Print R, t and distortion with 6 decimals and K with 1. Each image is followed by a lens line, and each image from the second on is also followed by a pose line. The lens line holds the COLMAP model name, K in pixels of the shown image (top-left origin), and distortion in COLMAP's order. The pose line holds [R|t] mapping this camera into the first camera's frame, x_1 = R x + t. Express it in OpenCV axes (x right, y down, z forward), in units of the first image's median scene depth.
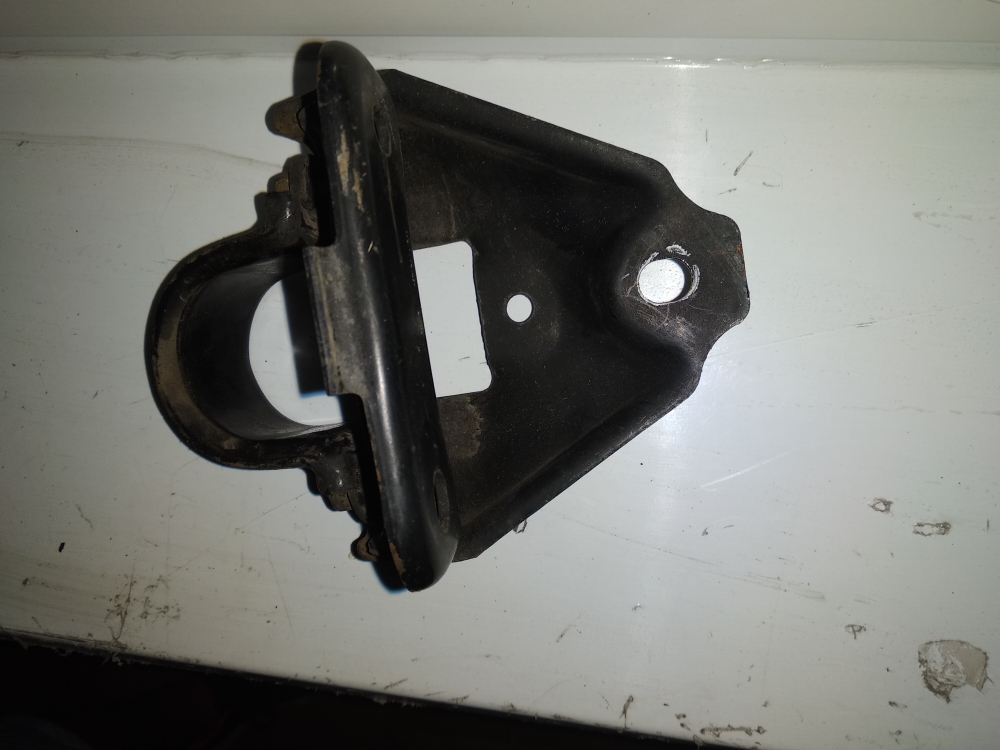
lens RADIAL K [[765.0, 0, 499.6], [0, 765.0, 357.5], [0, 0, 1]] dist [0.003797, -0.036467]
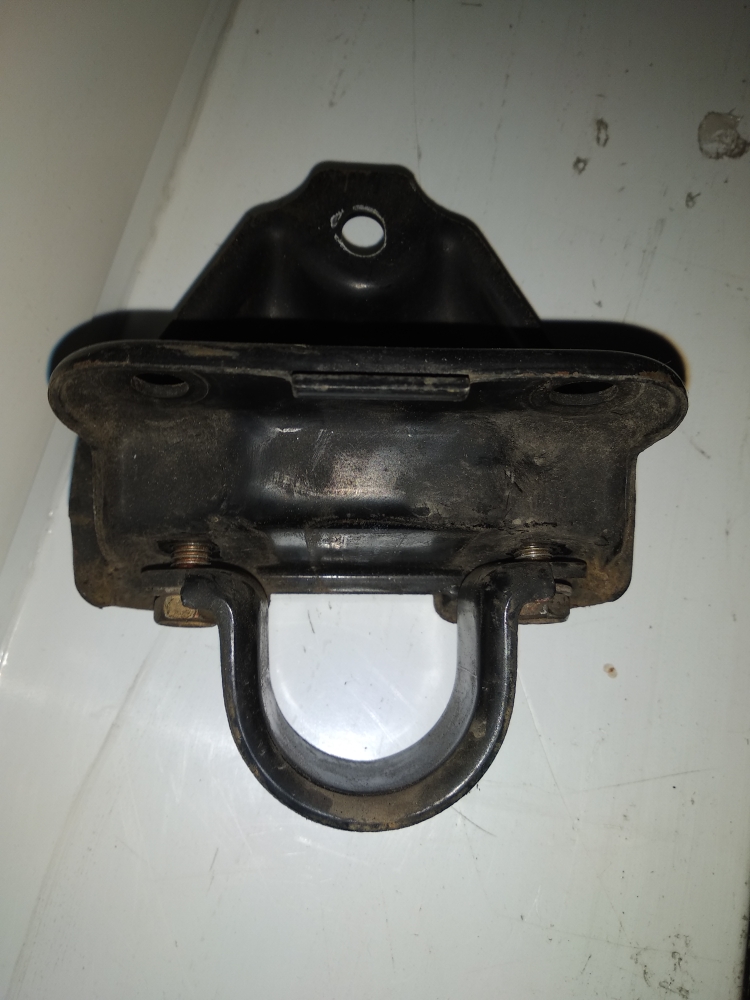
lens RADIAL K [[775.0, 0, 357.4], [0, 775.0, 501.7], [0, 0, 1]] dist [-0.002811, -0.037856]
pose [[0.151882, -0.895345, 0.418675, -0.437648], [0.987942, 0.150389, -0.036784, -0.013052], [-0.030030, 0.419214, 0.907391, 0.171801]]
